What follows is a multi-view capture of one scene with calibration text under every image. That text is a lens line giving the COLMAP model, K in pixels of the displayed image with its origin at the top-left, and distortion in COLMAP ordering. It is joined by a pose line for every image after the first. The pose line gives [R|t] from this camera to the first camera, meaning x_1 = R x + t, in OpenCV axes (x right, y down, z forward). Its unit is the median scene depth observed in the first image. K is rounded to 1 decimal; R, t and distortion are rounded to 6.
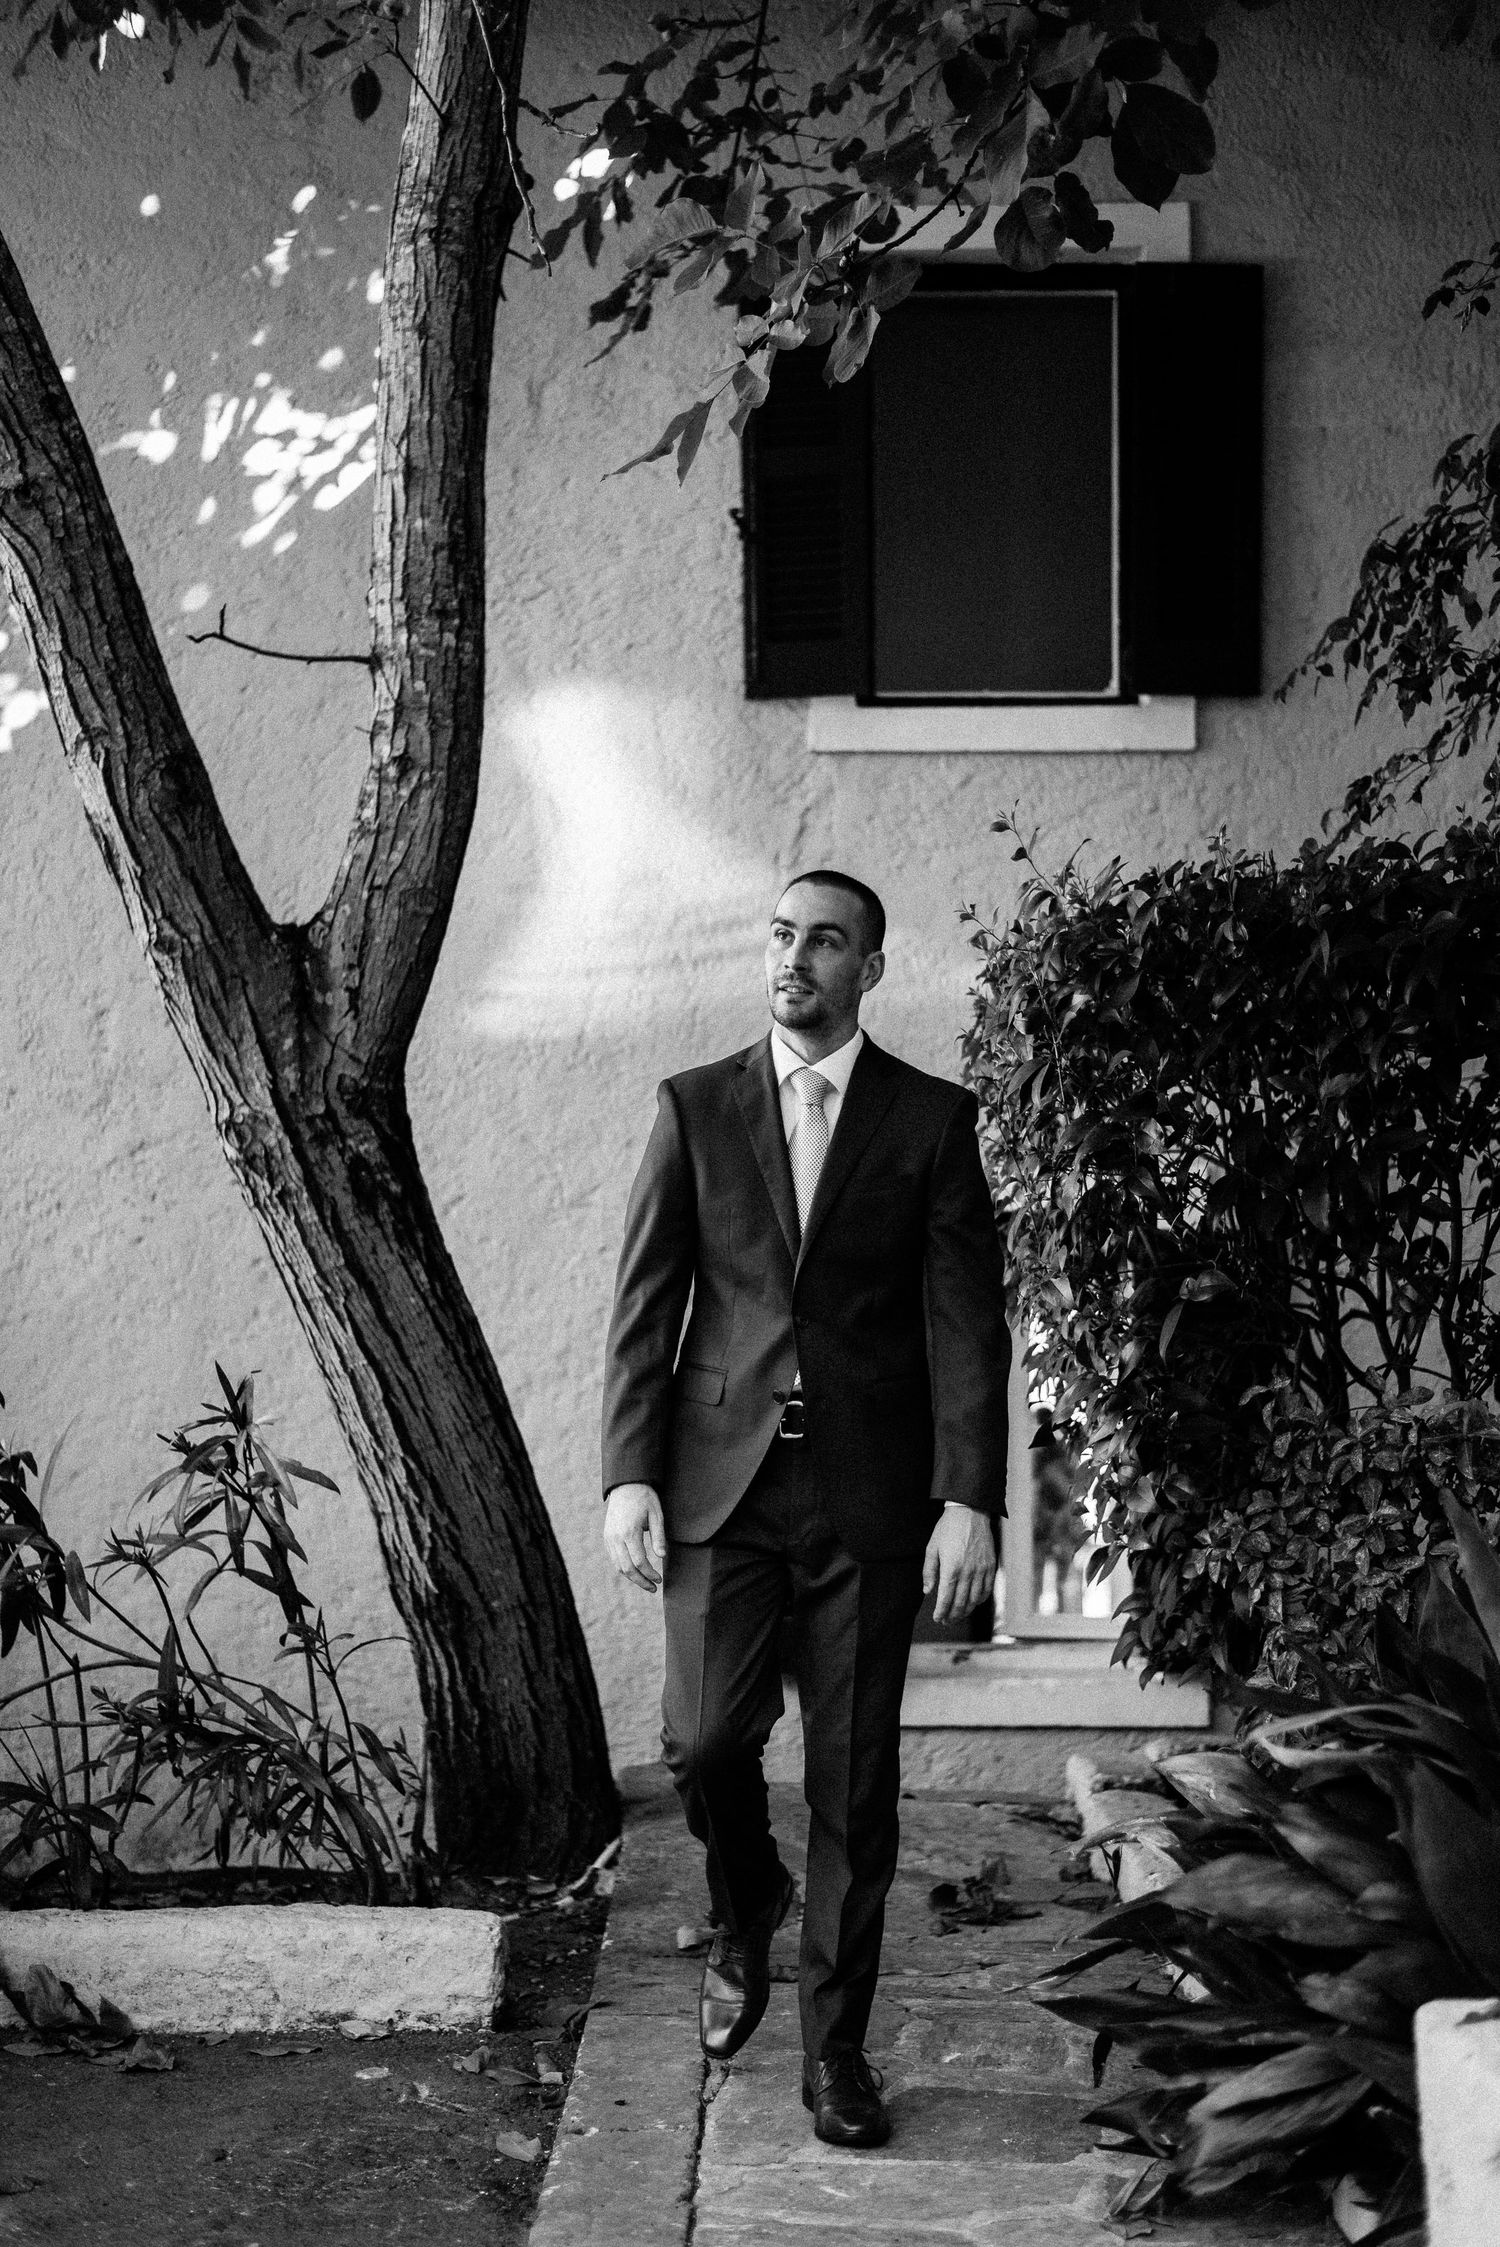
lens RADIAL K [[3142.0, 0, 757.6], [0, 3142.0, 1116.2], [0, 0, 1]] dist [0.002290, 0.000000]
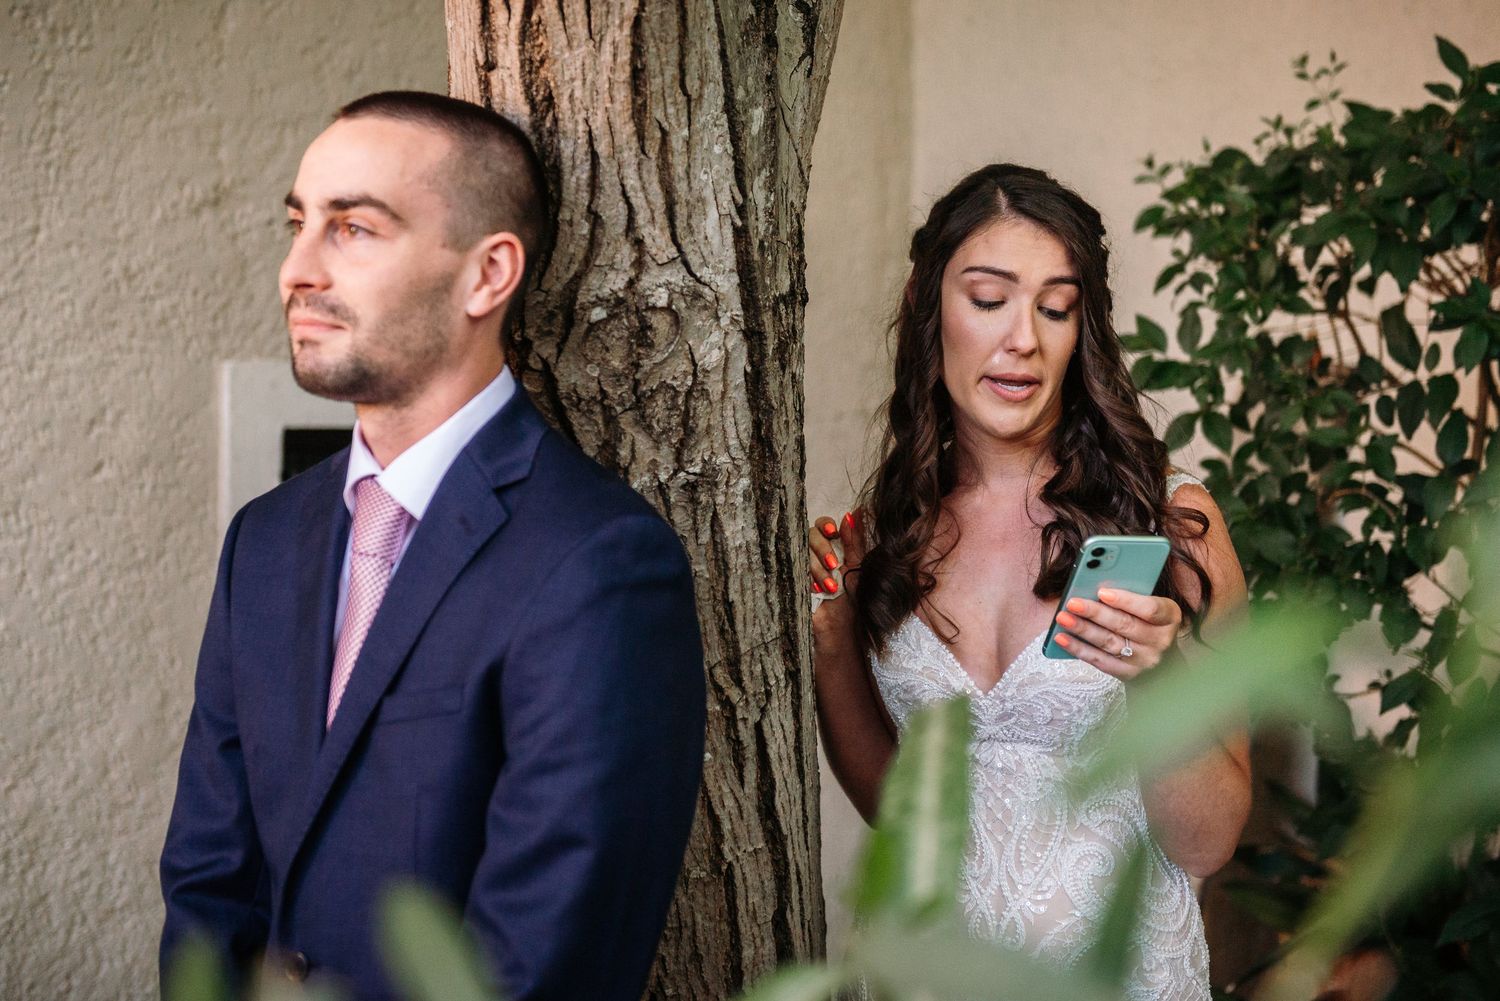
lens RADIAL K [[2271.6, 0, 746.4], [0, 2271.6, 484.2], [0, 0, 1]] dist [0.031964, 0.000000]
pose [[0.627497, -0.024798, 0.778224, -0.380748], [-0.046706, 0.996494, 0.069414, 0.003950], [-0.777217, -0.079905, 0.624139, 0.803660]]
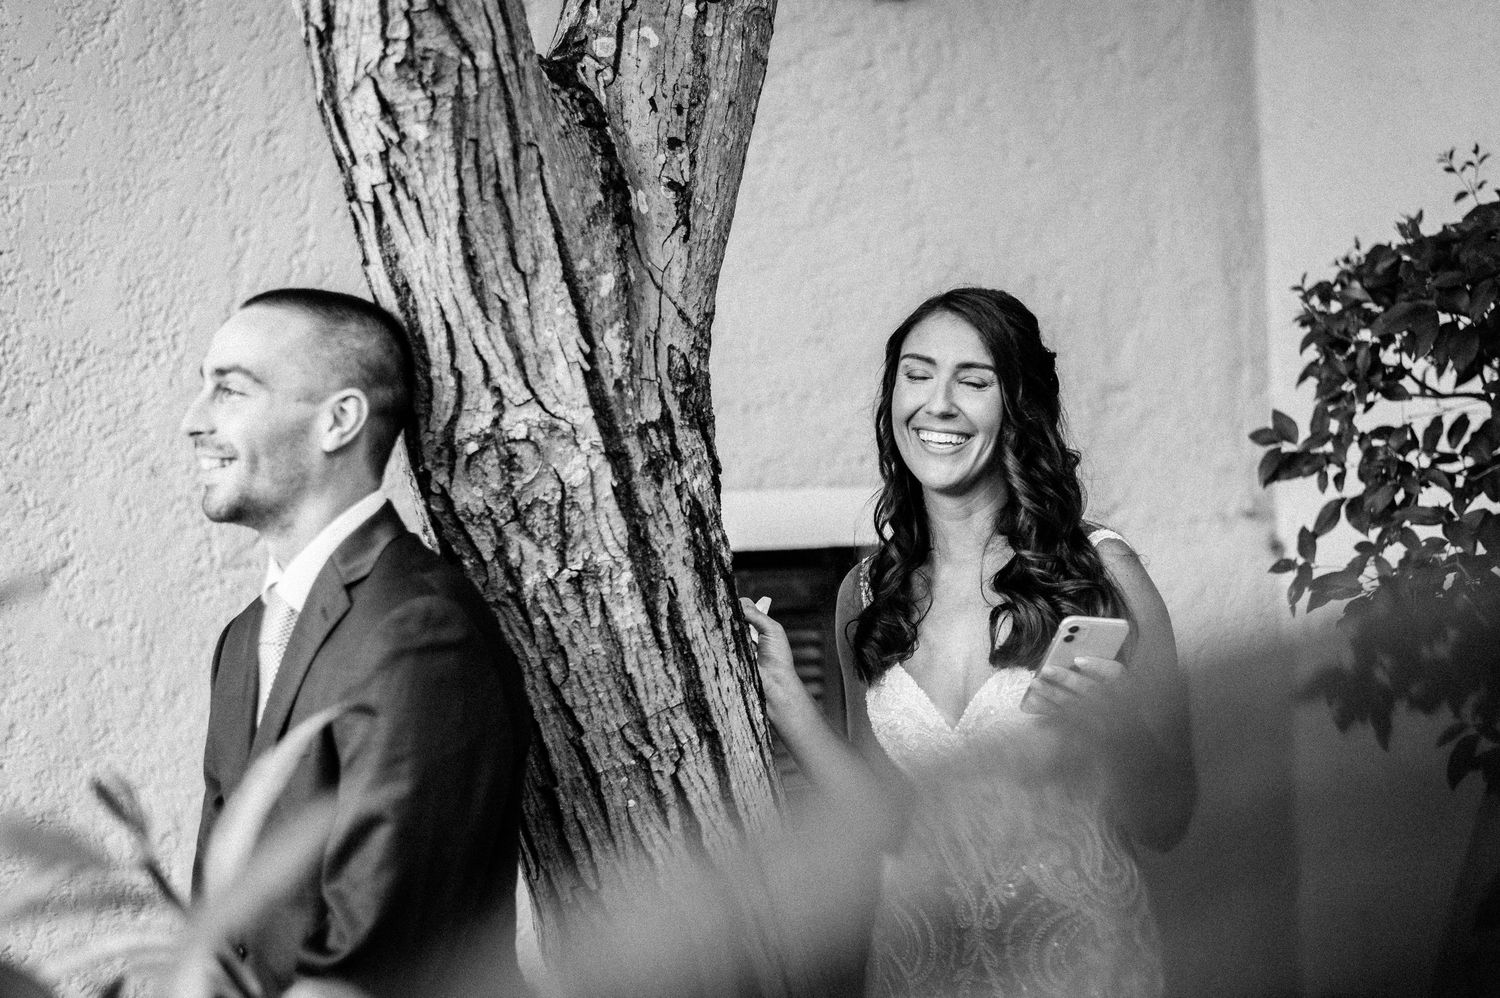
lens RADIAL K [[2382.5, 0, 794.1], [0, 2382.5, 525.0], [0, 0, 1]] dist [0.010005, 0.000000]
pose [[0.812164, -0.032165, 0.582542, -0.349972], [0.013759, 0.999257, 0.035991, 0.002739], [-0.583267, -0.021216, 0.812003, 0.658723]]
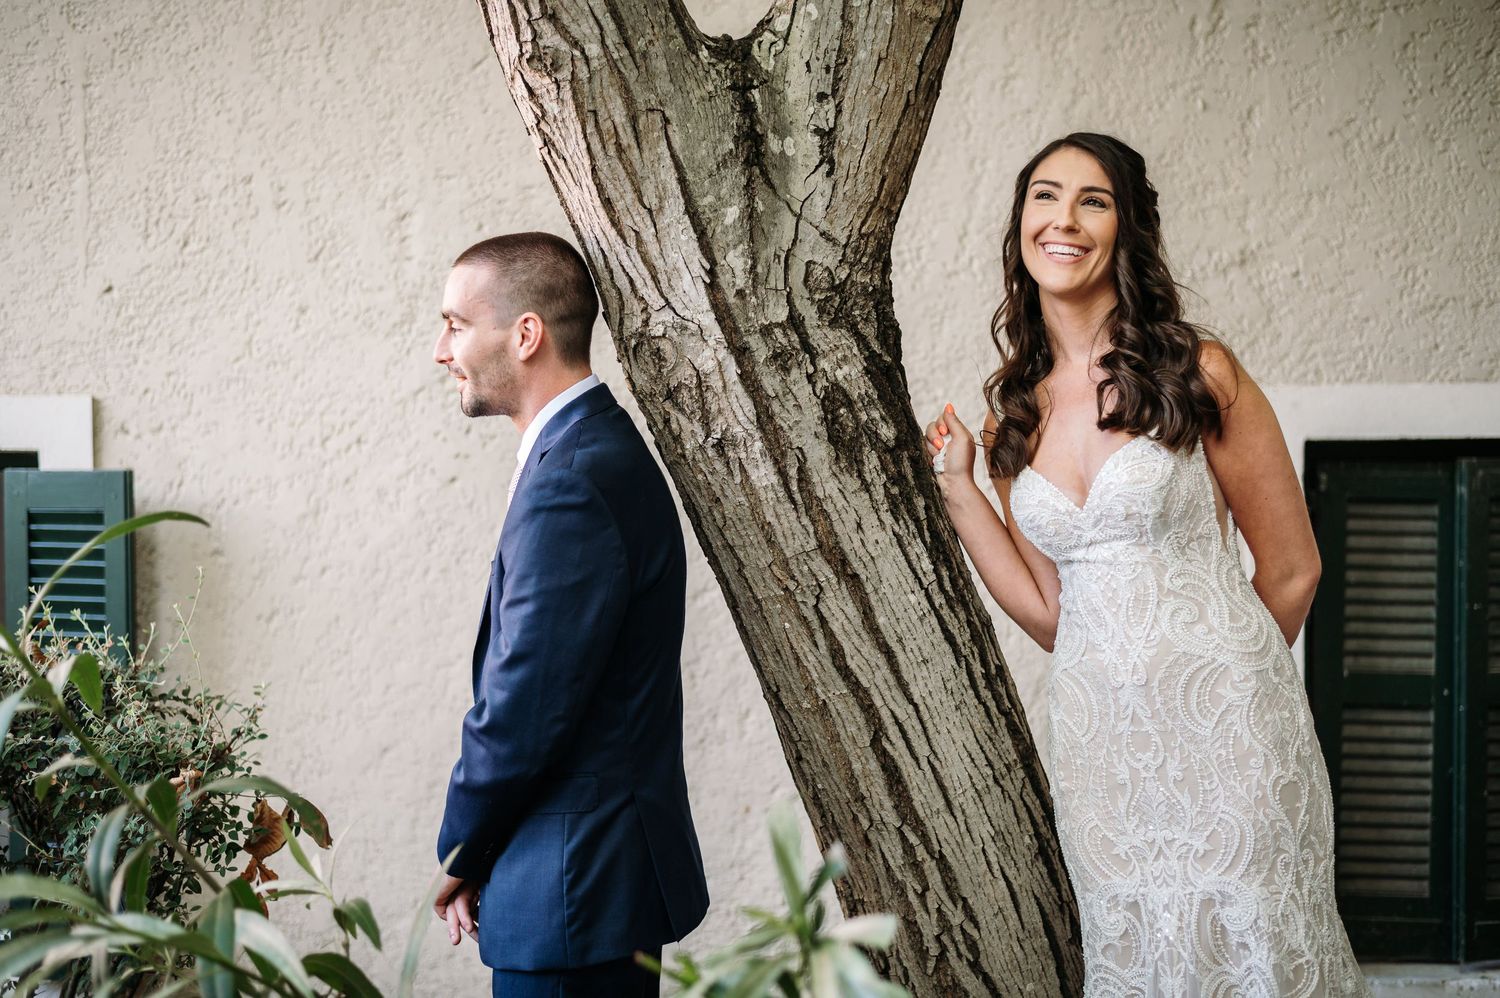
lens RADIAL K [[2158.5, 0, 757.2], [0, 2158.5, 493.7], [0, 0, 1]] dist [-0.003399, 0.000000]
pose [[0.999776, -0.008266, -0.019478, -0.134690], [0.009594, 0.997562, 0.069117, 0.003945], [0.018859, -0.069289, 0.997418, 0.542705]]
